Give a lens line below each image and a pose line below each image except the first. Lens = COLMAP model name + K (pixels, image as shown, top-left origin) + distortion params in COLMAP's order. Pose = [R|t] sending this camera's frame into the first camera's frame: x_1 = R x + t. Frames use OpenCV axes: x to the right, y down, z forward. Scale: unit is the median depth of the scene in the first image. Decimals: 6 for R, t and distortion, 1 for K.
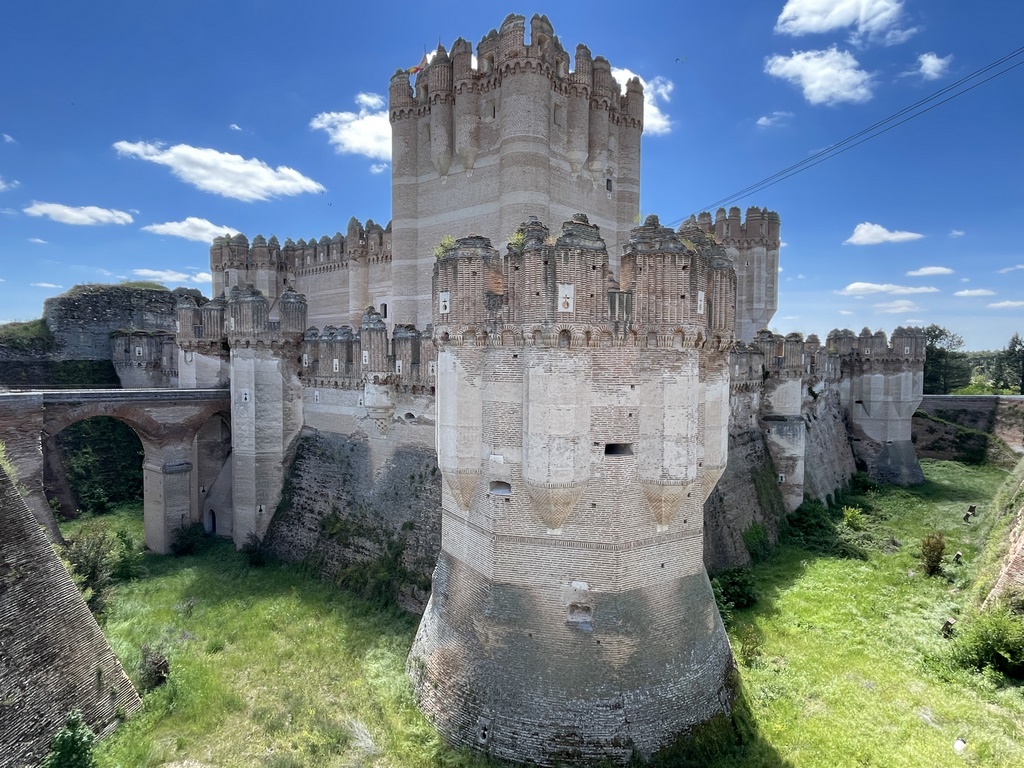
lens RADIAL K [[607.7, 0, 512.0], [0, 607.7, 384.0], [0, 0, 1]] dist [0.001478, -0.000234]
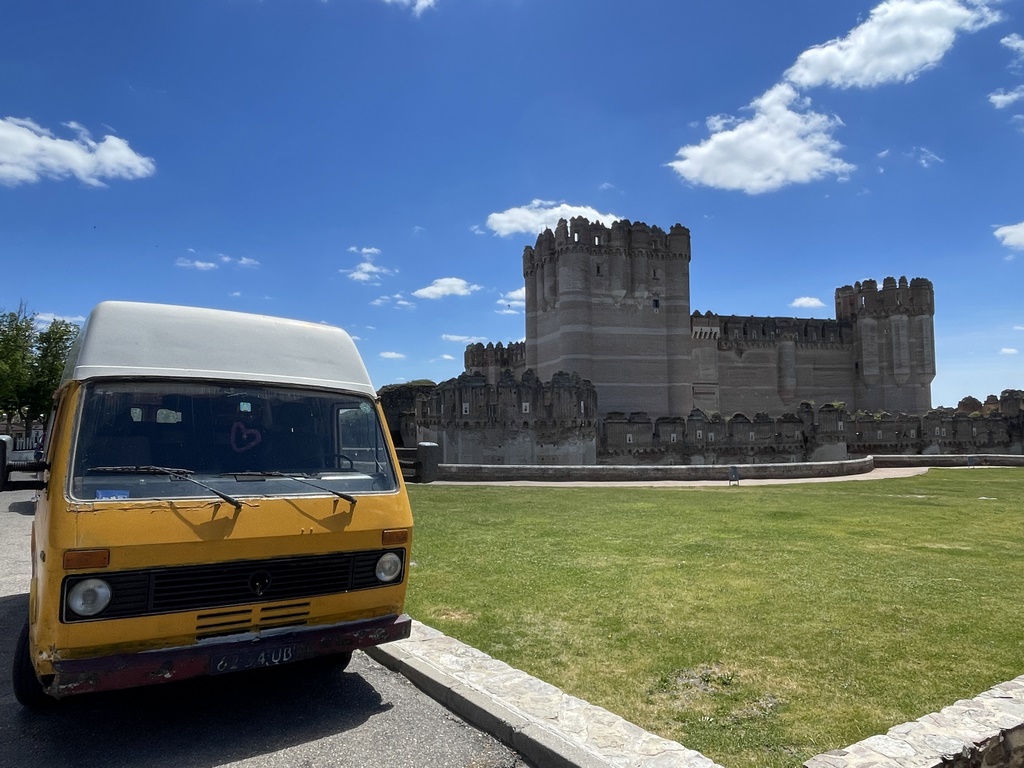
lens RADIAL K [[684.5, 0, 512.0], [0, 684.5, 384.0], [0, 0, 1]] dist [-0.001414, -0.000631]
pose [[0.851917, -0.044108, -0.521815, 0.781453], [-0.004675, 0.995766, -0.091803, 0.003184], [0.523655, 0.080648, 0.848104, -0.559296]]
